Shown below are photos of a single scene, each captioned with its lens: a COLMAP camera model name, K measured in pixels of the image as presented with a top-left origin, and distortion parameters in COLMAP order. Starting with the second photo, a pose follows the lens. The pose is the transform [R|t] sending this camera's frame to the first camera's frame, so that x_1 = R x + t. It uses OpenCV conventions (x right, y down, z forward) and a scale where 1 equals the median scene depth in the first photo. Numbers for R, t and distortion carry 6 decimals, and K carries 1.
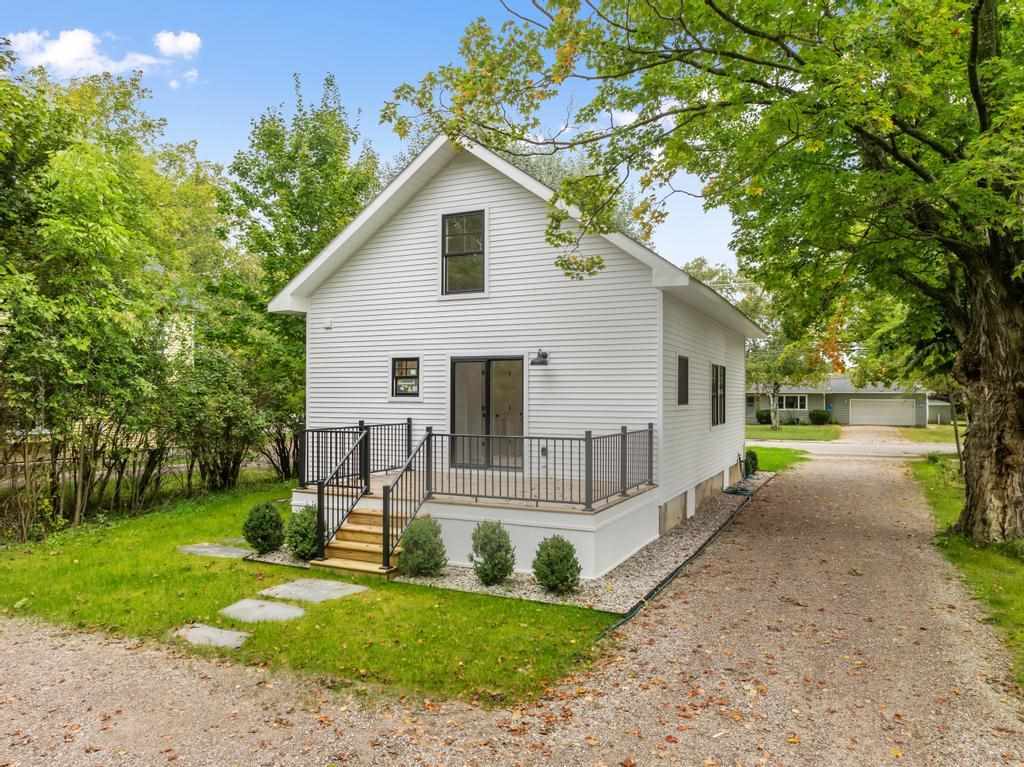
lens RADIAL K [[735.6, 0, 517.5], [0, 735.6, 396.4], [0, 0, 1]] dist [-0.033582, -0.002776]
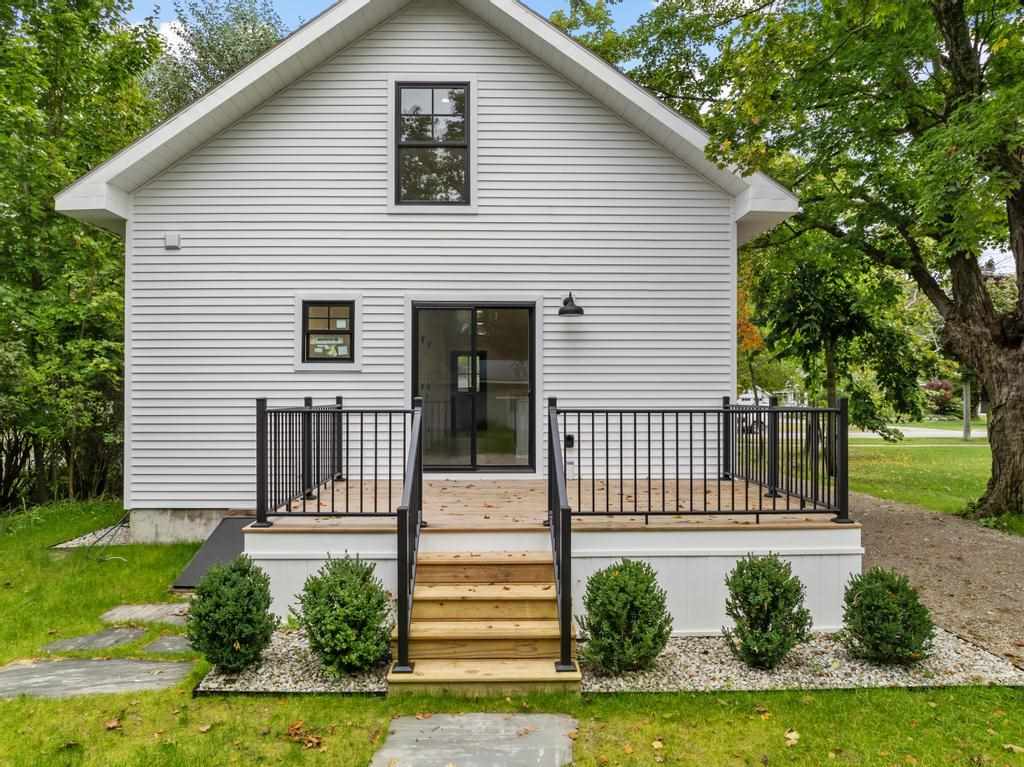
lens RADIAL K [[738.3, 0, 516.0], [0, 738.3, 388.5], [0, 0, 1]] dist [-0.033409, -0.004494]
pose [[0.889073, 0.001245, 0.457763, -0.307659], [0.005207, 0.999904, -0.012833, 0.031935], [-0.457735, 0.013793, 0.888982, 0.386663]]
